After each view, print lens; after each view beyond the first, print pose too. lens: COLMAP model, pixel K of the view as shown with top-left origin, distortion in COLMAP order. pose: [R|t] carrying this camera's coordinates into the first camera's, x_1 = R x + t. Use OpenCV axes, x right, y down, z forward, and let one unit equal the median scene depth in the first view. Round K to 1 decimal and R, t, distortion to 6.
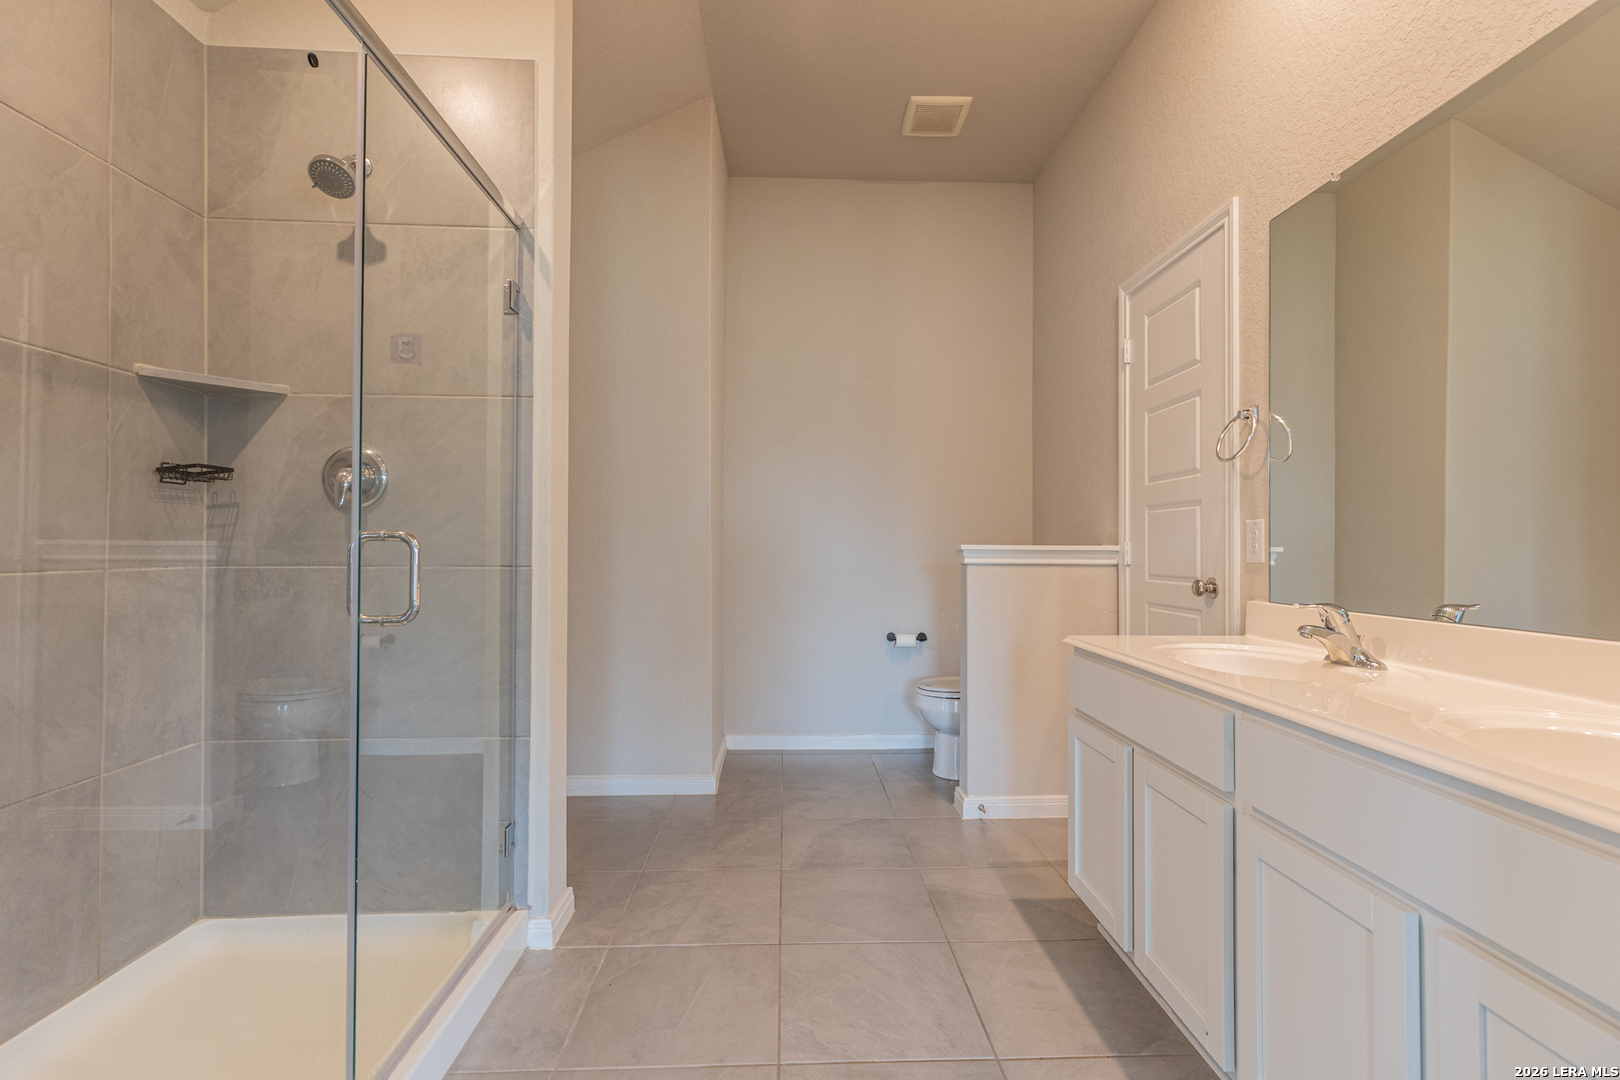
lens RADIAL K [[730.3, 0, 808.0], [0, 730.3, 536.5], [0, 0, 1]] dist [0.005669, -0.000895]
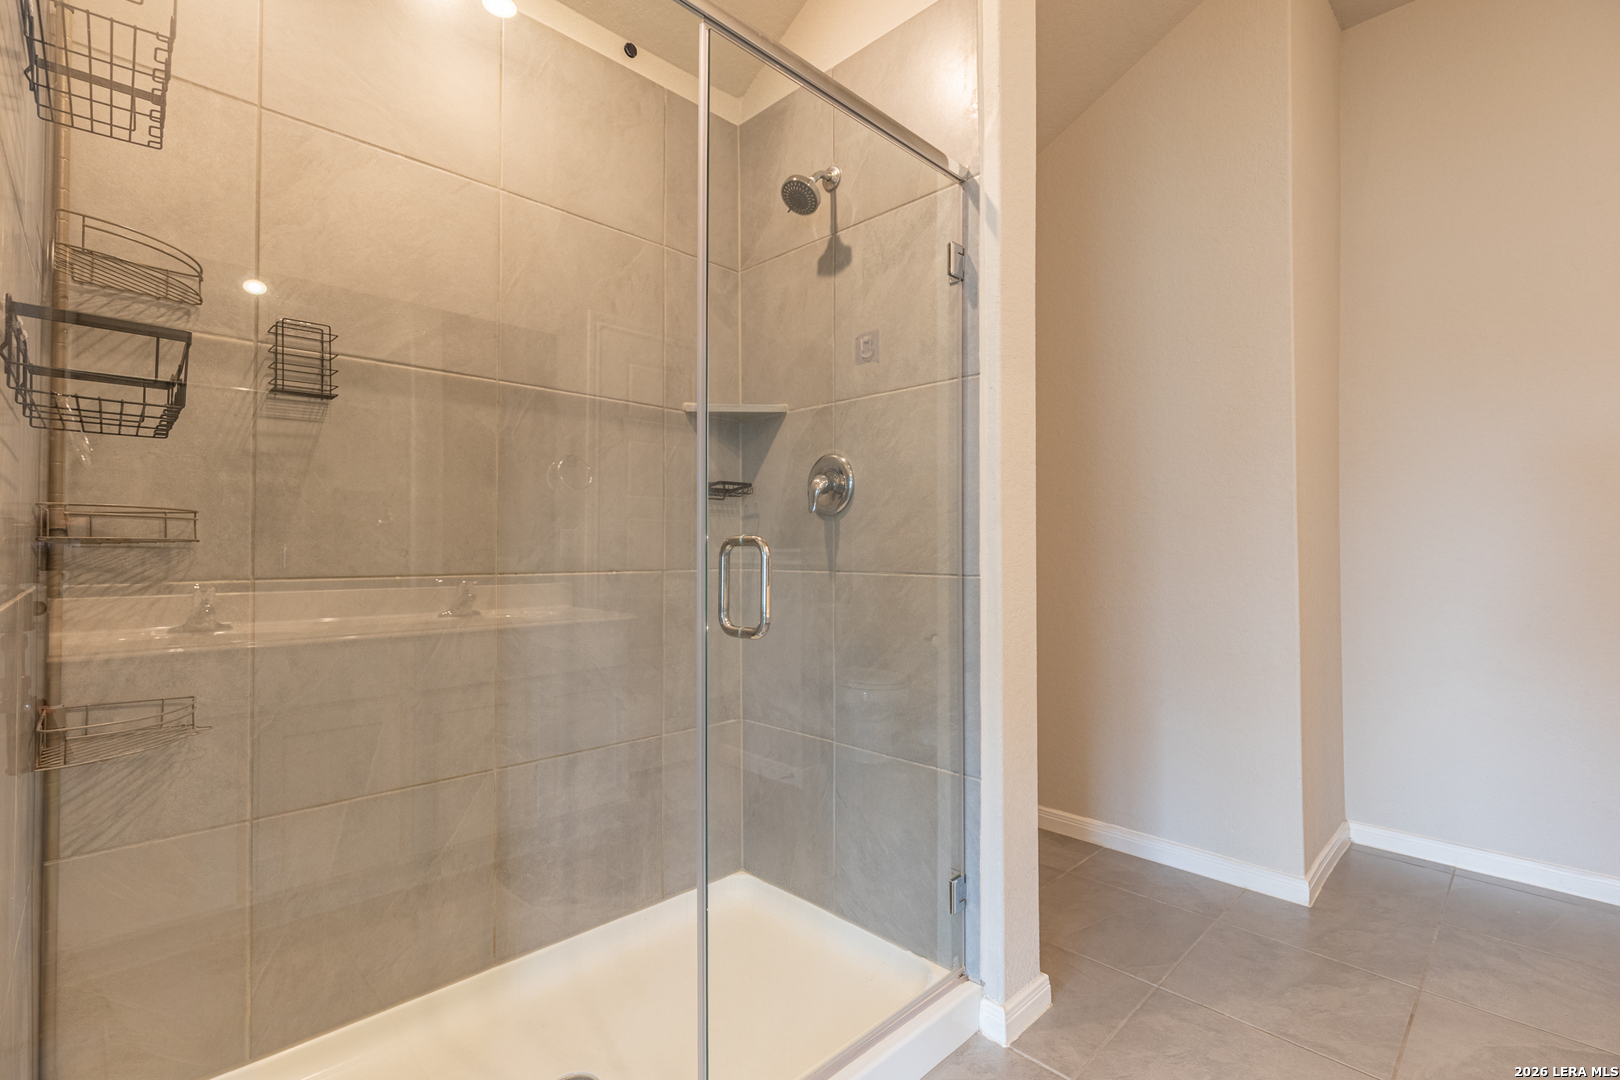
lens RADIAL K [[730.3, 0, 805.4], [0, 730.3, 539.5], [0, 0, 1]] dist [0.005669, -0.000895]
pose [[0.684333, -0.012834, -0.729057, 0.097451], [0.010043, 0.999916, -0.008175, 0.004090], [0.729100, -0.001728, 0.684405, 0.278215]]
